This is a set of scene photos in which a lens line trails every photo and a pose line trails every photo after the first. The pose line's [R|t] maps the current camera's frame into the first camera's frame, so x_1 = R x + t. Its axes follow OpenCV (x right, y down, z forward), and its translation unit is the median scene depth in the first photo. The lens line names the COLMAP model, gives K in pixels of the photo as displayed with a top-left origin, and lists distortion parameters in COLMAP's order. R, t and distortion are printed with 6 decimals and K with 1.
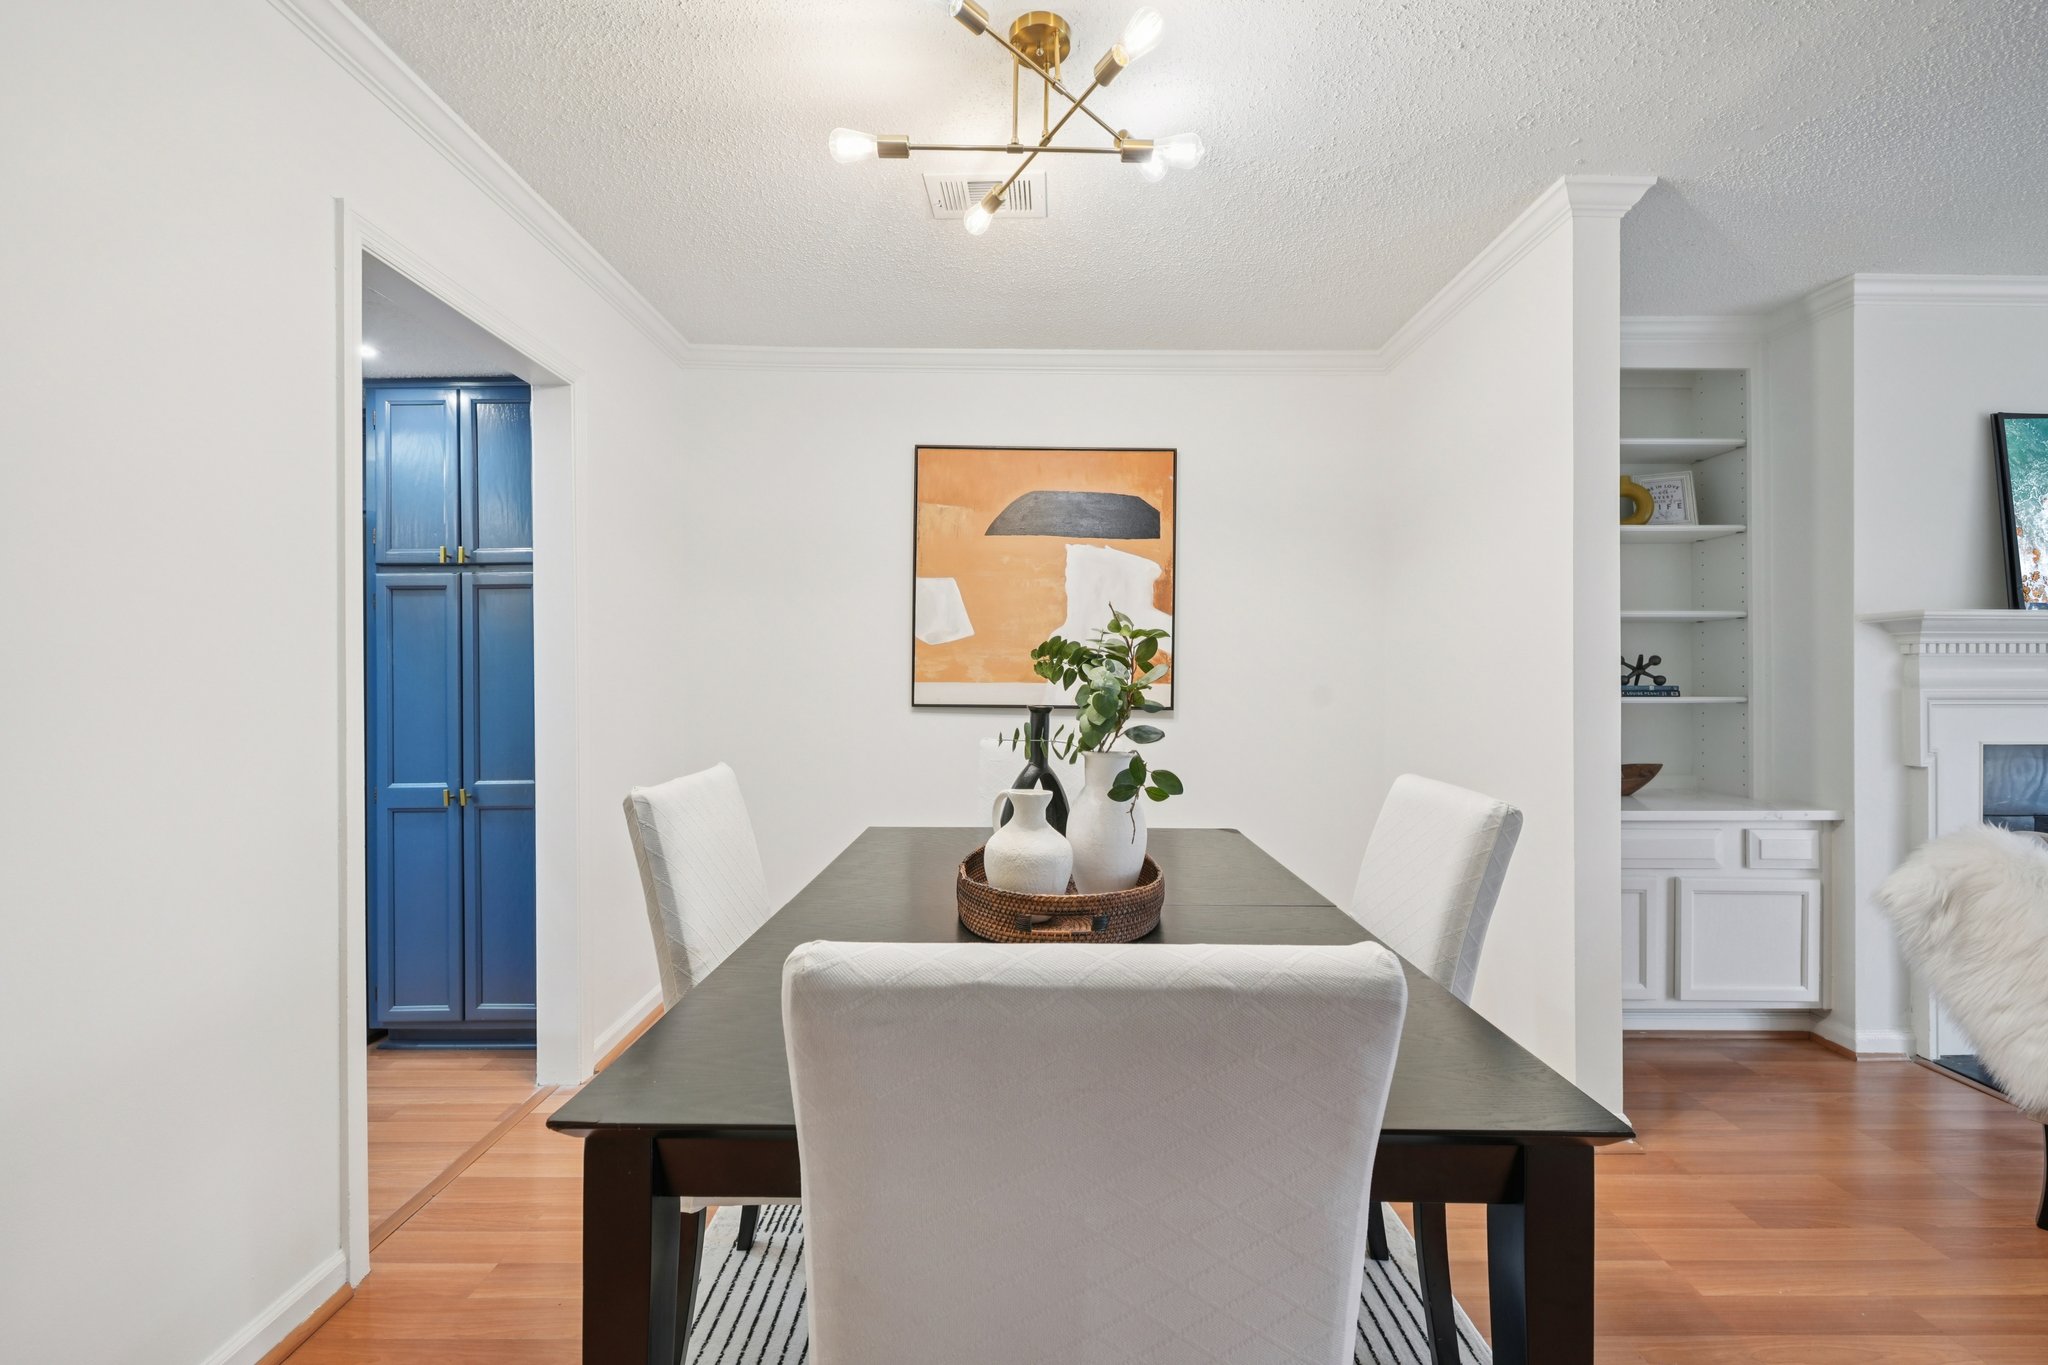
lens RADIAL K [[833.5, 0, 1023.9], [0, 833.5, 680.0], [0, 0, 1]] dist [0.001197, 0.000133]
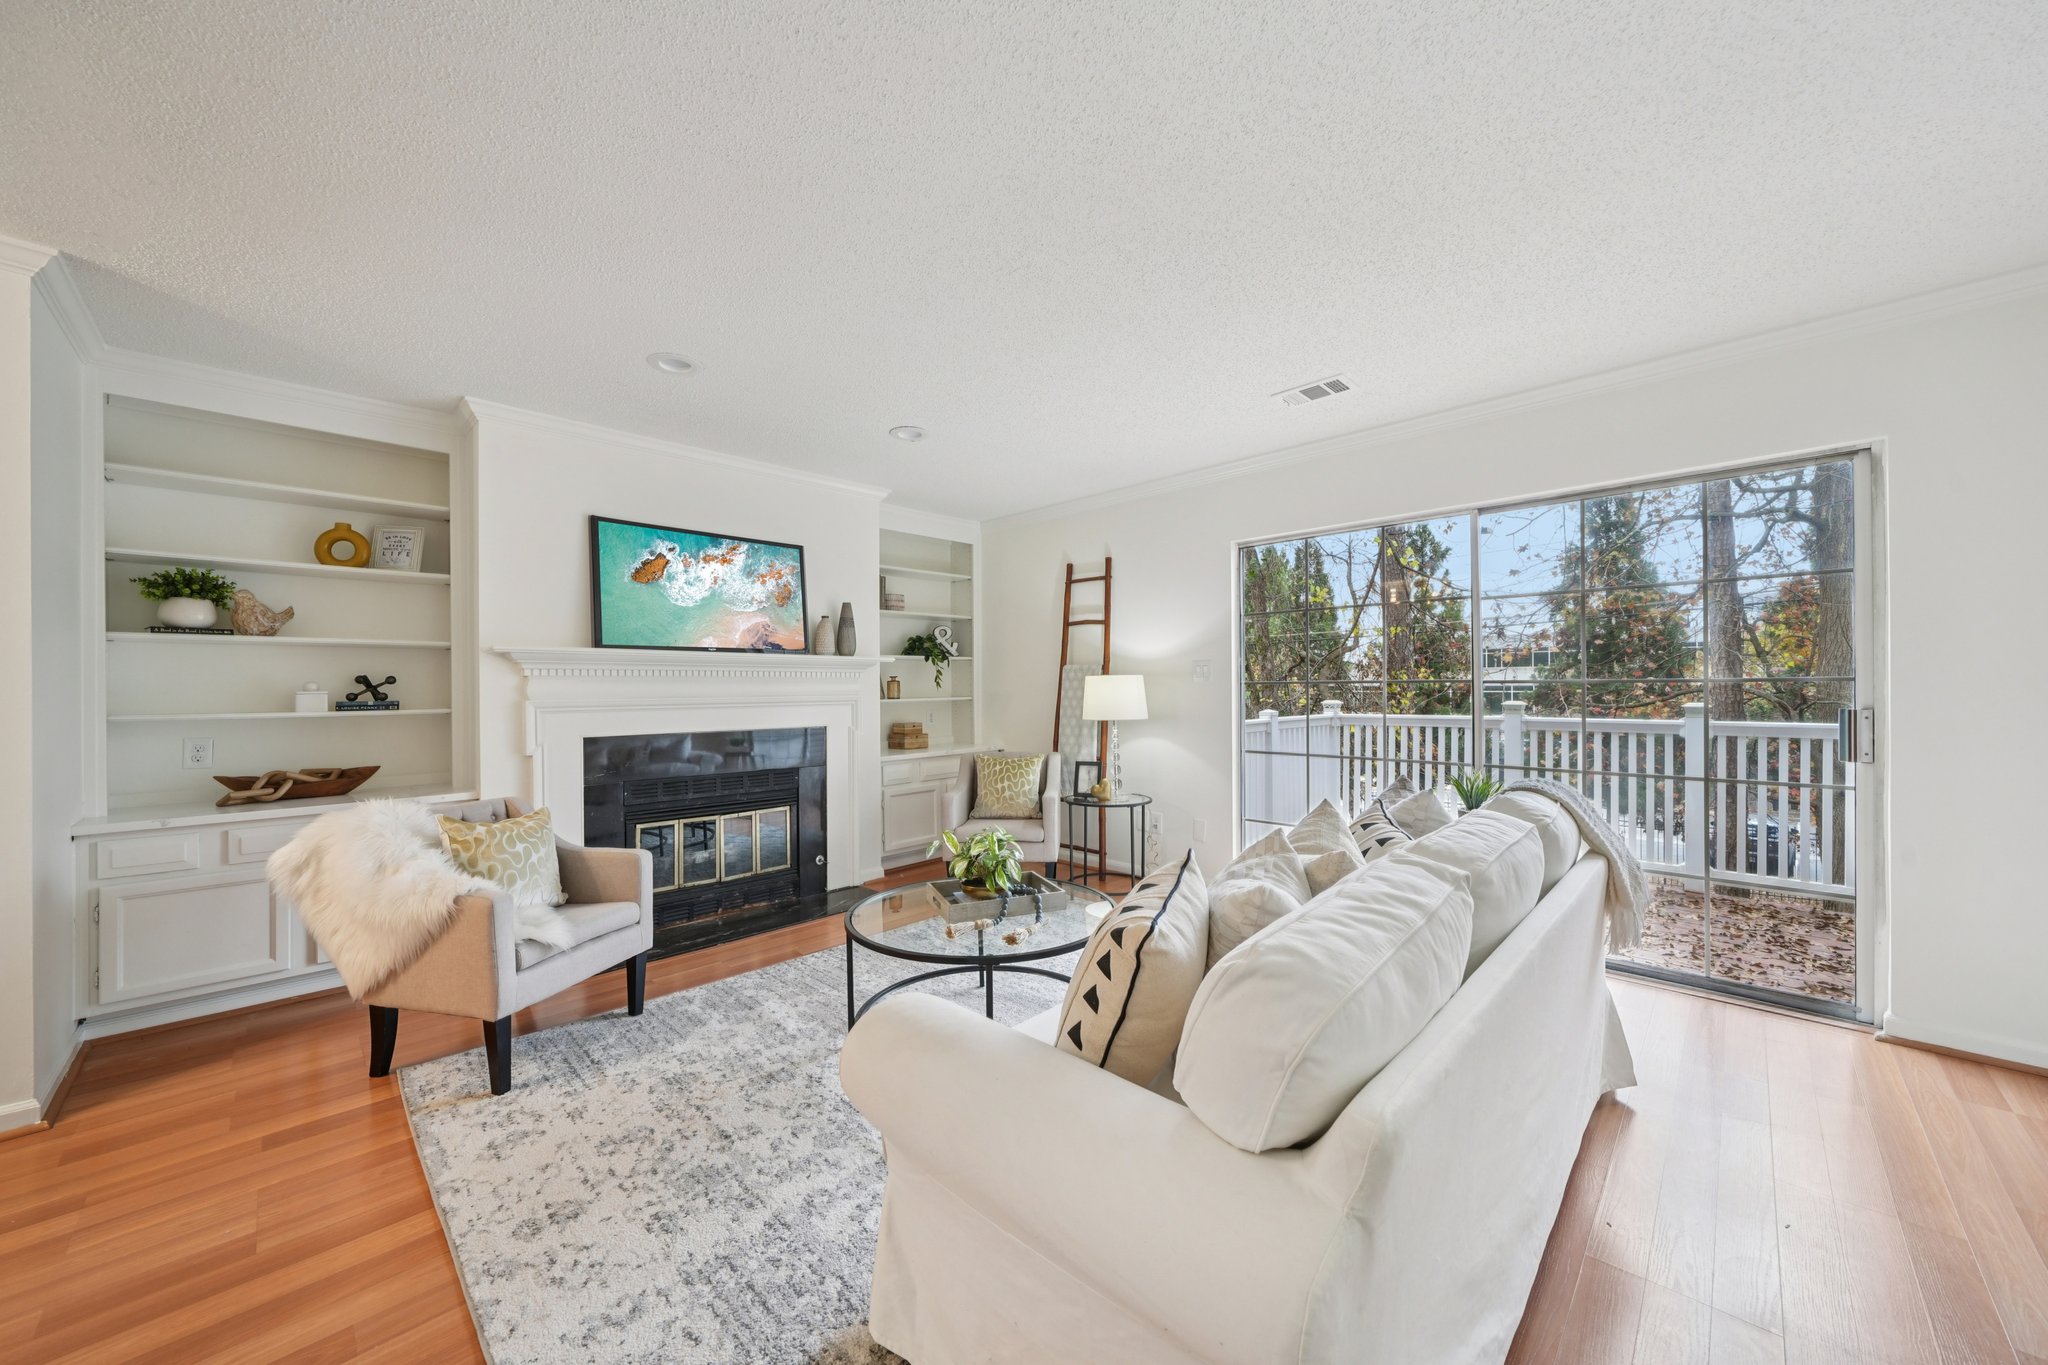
lens RADIAL K [[736.6, 0, 1023.5], [0, 736.6, 687.3], [0, 0, 1]] dist [0.001773, 0.000131]
pose [[0.700020, -0.010082, 0.714052, 0.748229], [0.012005, 0.999925, 0.002350, -0.005014], [-0.714022, 0.006927, 0.700089, -0.477501]]
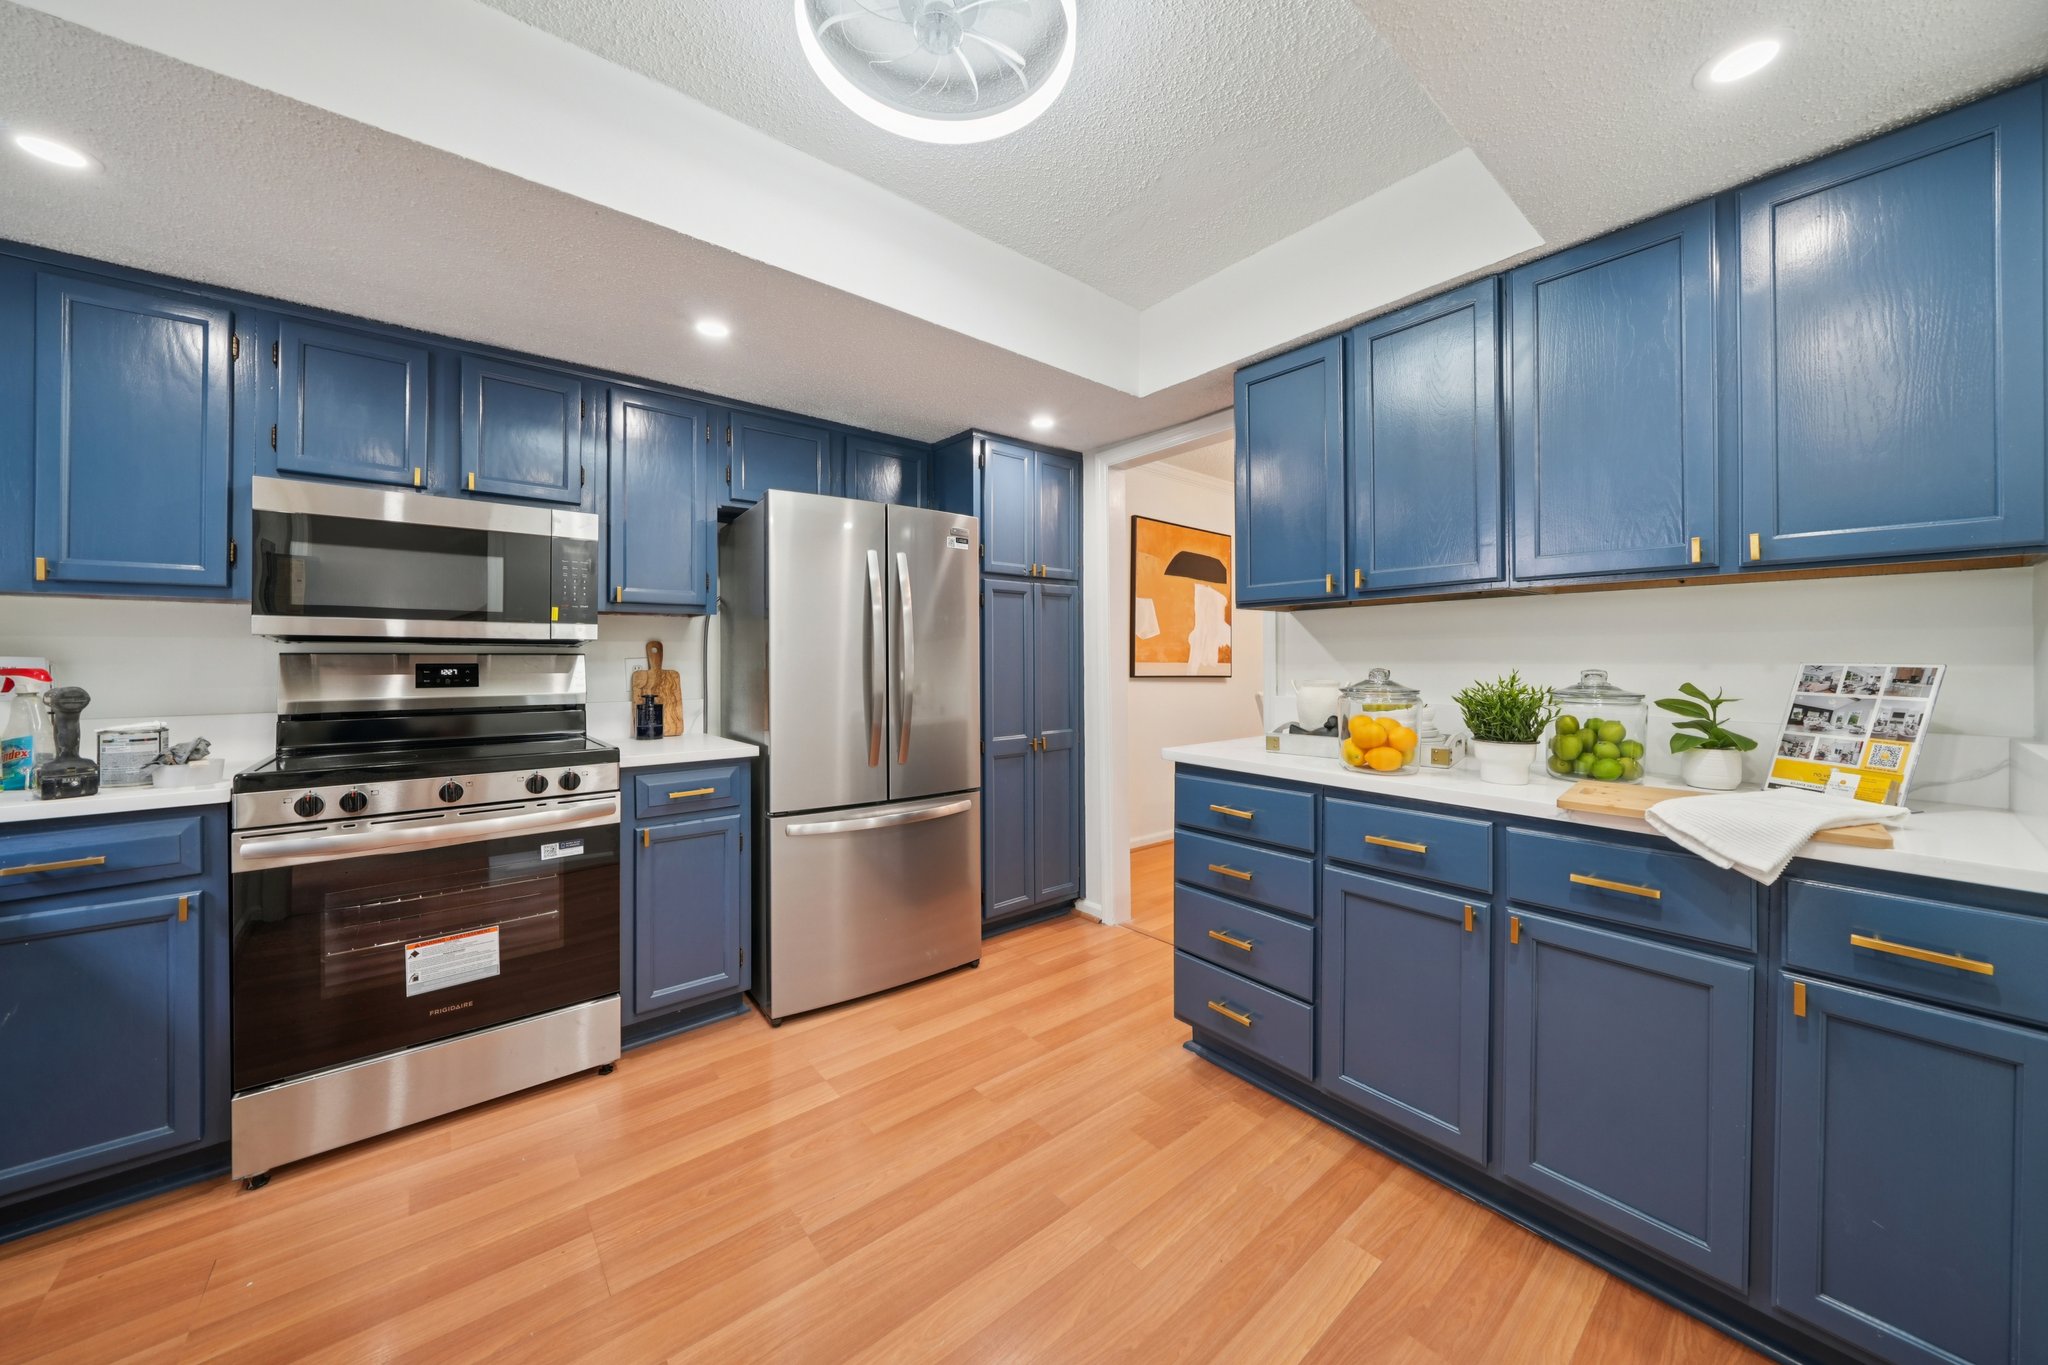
lens RADIAL K [[703.3, 0, 1023.7], [0, 703.3, 666.9], [0, 0, 1]] dist [-0.007963, -0.000049]
pose [[0.780372, -0.002661, 0.625309, -1.201344], [-0.000620, 0.999987, 0.005030, 0.004461], [-0.625315, -0.004313, 0.780361, 0.079796]]
